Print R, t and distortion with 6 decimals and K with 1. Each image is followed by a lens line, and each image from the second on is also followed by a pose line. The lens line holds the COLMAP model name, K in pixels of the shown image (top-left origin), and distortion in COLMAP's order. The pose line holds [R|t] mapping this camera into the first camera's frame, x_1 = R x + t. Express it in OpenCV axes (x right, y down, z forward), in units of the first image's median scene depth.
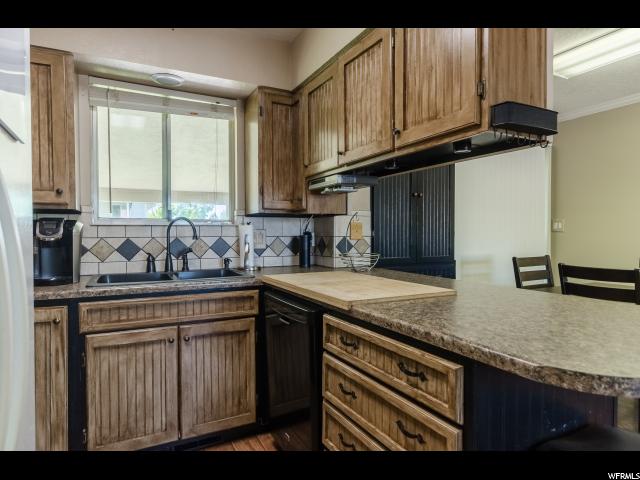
lens RADIAL K [[382.6, 0, 321.5], [0, 382.6, 241.5], [0, 0, 1]] dist [-0.005521, 0.002299]
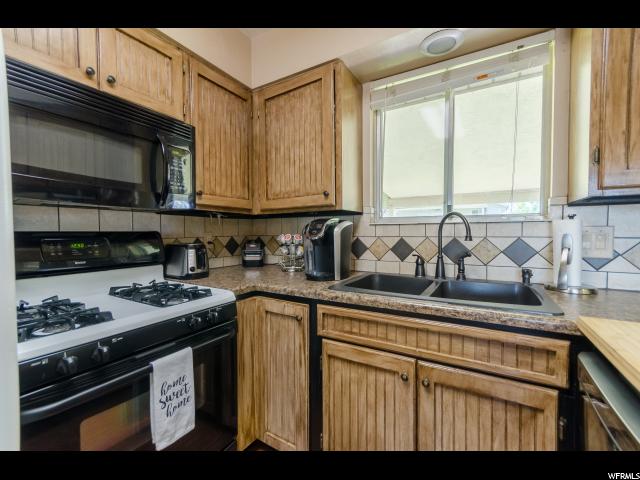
lens RADIAL K [[277.6, 0, 321.9], [0, 277.6, 239.8], [0, 0, 1]] dist [0.003164, -0.000302]
pose [[0.526215, 0.024115, -0.850010, -0.021809], [-0.015447, 0.999704, 0.018799, -0.013300], [0.850211, 0.003237, 0.526431, 0.482377]]
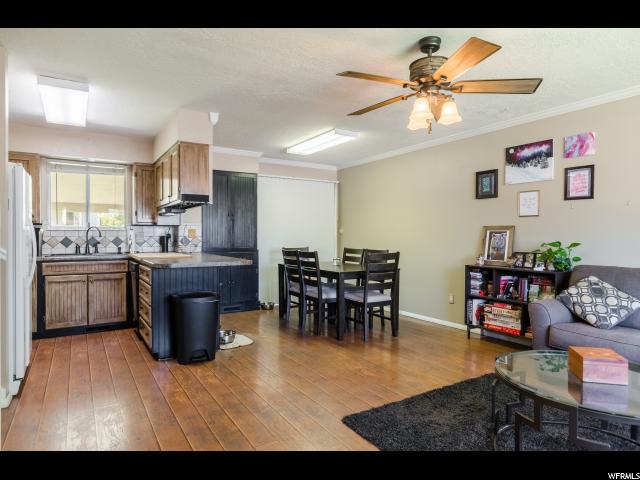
lens RADIAL K [[382.6, 0, 322.9], [0, 382.6, 239.8], [0, 0, 1]] dist [-0.005521, 0.002299]
pose [[0.995892, 0.002162, 0.090522, 0.699332], [-0.001343, 0.999958, -0.009106, 0.025780], [-0.090538, 0.008947, 0.995853, -1.197392]]
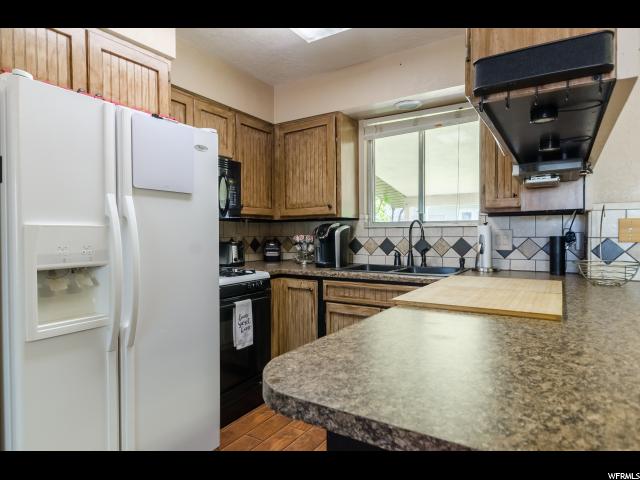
lens RADIAL K [[382.6, 0, 324.4], [0, 382.6, 237.5], [0, 0, 1]] dist [-0.005521, 0.002299]
pose [[0.503298, 0.009425, -0.864062, 0.512475], [-0.015468, 0.999879, 0.001897, -0.008050], [0.863975, 0.012411, 0.503382, 0.181958]]
